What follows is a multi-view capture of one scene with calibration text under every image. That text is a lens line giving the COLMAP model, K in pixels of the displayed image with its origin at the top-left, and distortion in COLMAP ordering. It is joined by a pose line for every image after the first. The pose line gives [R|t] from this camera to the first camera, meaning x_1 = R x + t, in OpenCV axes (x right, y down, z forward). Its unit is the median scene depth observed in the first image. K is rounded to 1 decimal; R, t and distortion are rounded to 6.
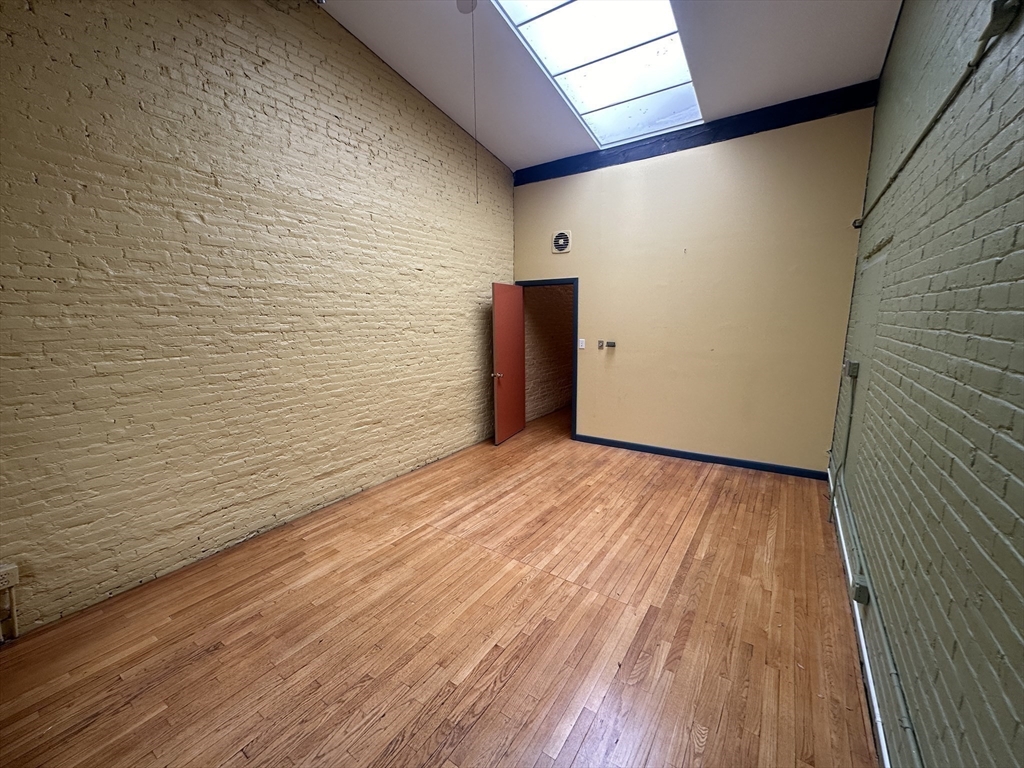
lens RADIAL K [[407.3, 0, 508.3], [0, 407.3, 383.7], [0, 0, 1]] dist [-0.000752, 0.000137]
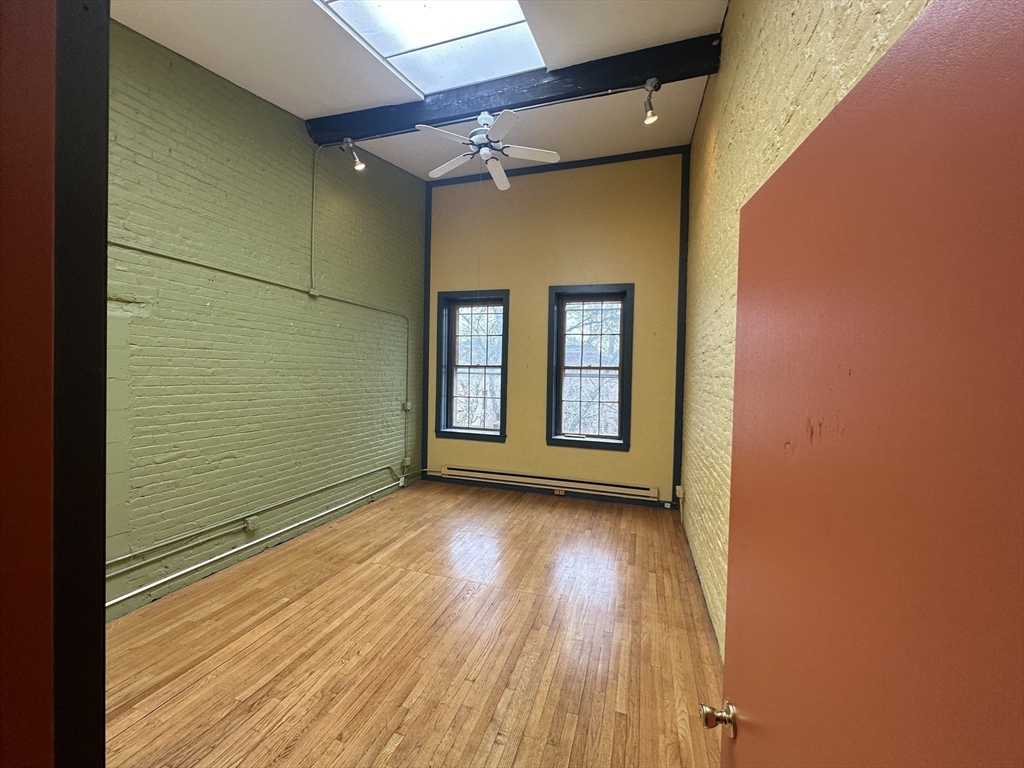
lens RADIAL K [[407.3, 0, 508.3], [0, 407.3, 383.7], [0, 0, 1]] dist [-0.000752, 0.000137]
pose [[-0.958829, -0.004995, -0.283940, 0.182691], [-0.061175, 0.980004, 0.189340, -0.293336], [0.277317, 0.198915, -0.939962, 1.713260]]
